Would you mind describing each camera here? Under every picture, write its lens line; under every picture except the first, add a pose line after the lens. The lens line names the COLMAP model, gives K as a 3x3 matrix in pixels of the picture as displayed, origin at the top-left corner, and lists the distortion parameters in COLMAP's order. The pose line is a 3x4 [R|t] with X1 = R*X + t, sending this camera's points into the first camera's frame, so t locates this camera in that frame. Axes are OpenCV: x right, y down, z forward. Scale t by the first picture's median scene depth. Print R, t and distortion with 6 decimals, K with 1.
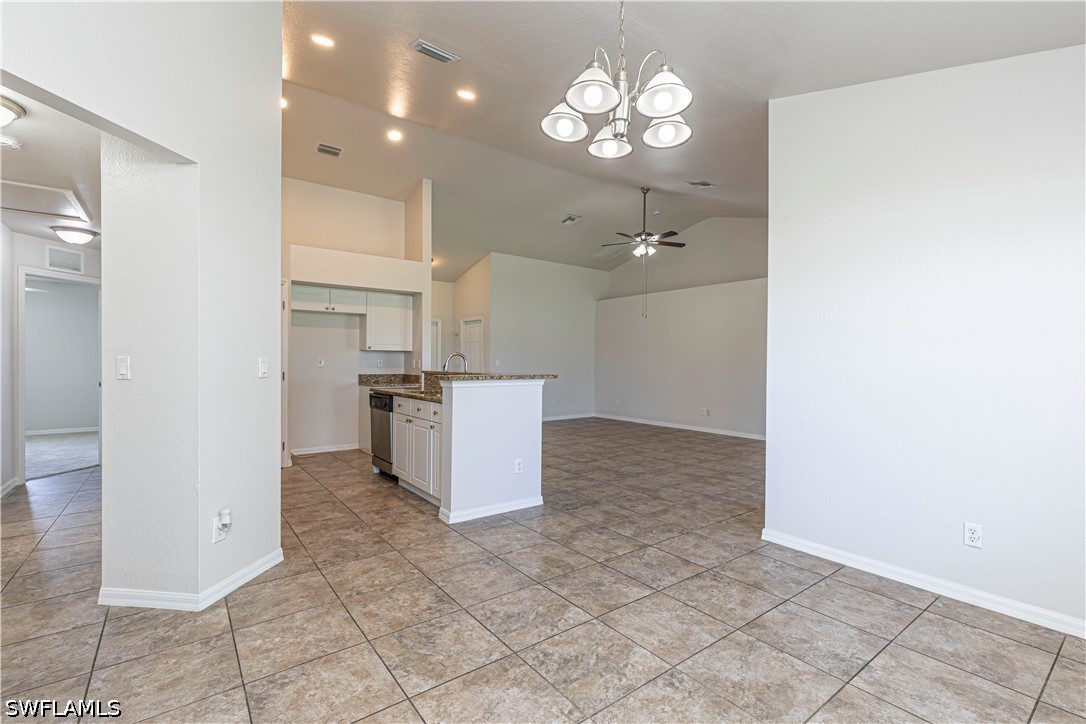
lens RADIAL K [[486.5, 0, 549.3], [0, 486.5, 364.1], [0, 0, 1]] dist [0.014020, -0.000238]
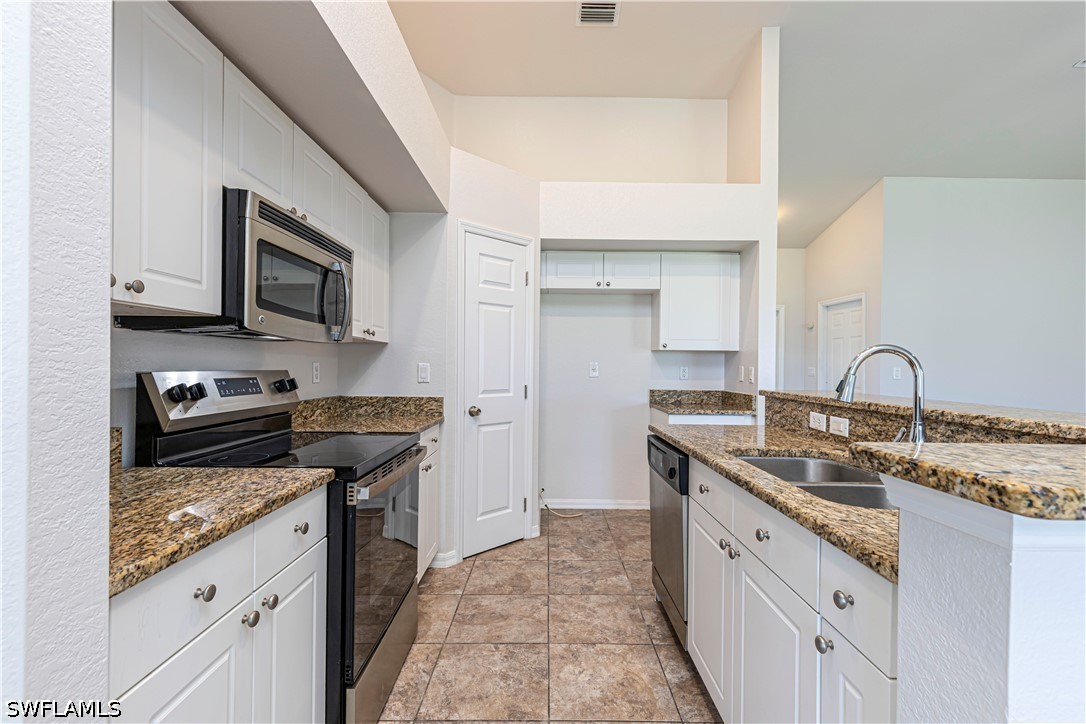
lens RADIAL K [[481.1, 0, 550.1], [0, 481.1, 365.8], [0, 0, 1]] dist [0.002411, 0.000025]
pose [[0.797752, 0.003933, -0.602972, -0.215916], [-0.009977, 0.999928, -0.006677, -0.007389], [0.602903, 0.011342, 0.797734, 0.763945]]
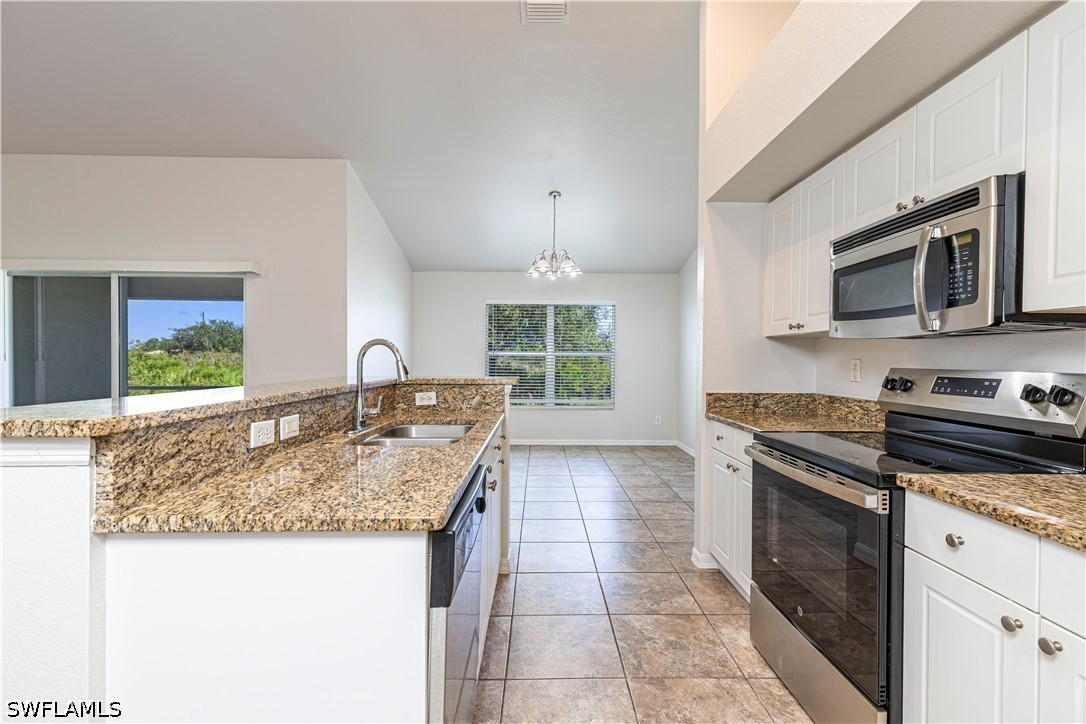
lens RADIAL K [[488.6, 0, 543.0], [0, 488.6, 362.0], [0, 0, 1]] dist [0.040303, 0.000019]
pose [[-0.800196, -0.017206, 0.599492, -0.705411], [-0.008860, 0.999818, 0.016870, -0.014557], [-0.599673, 0.008188, -0.800203, 1.560915]]
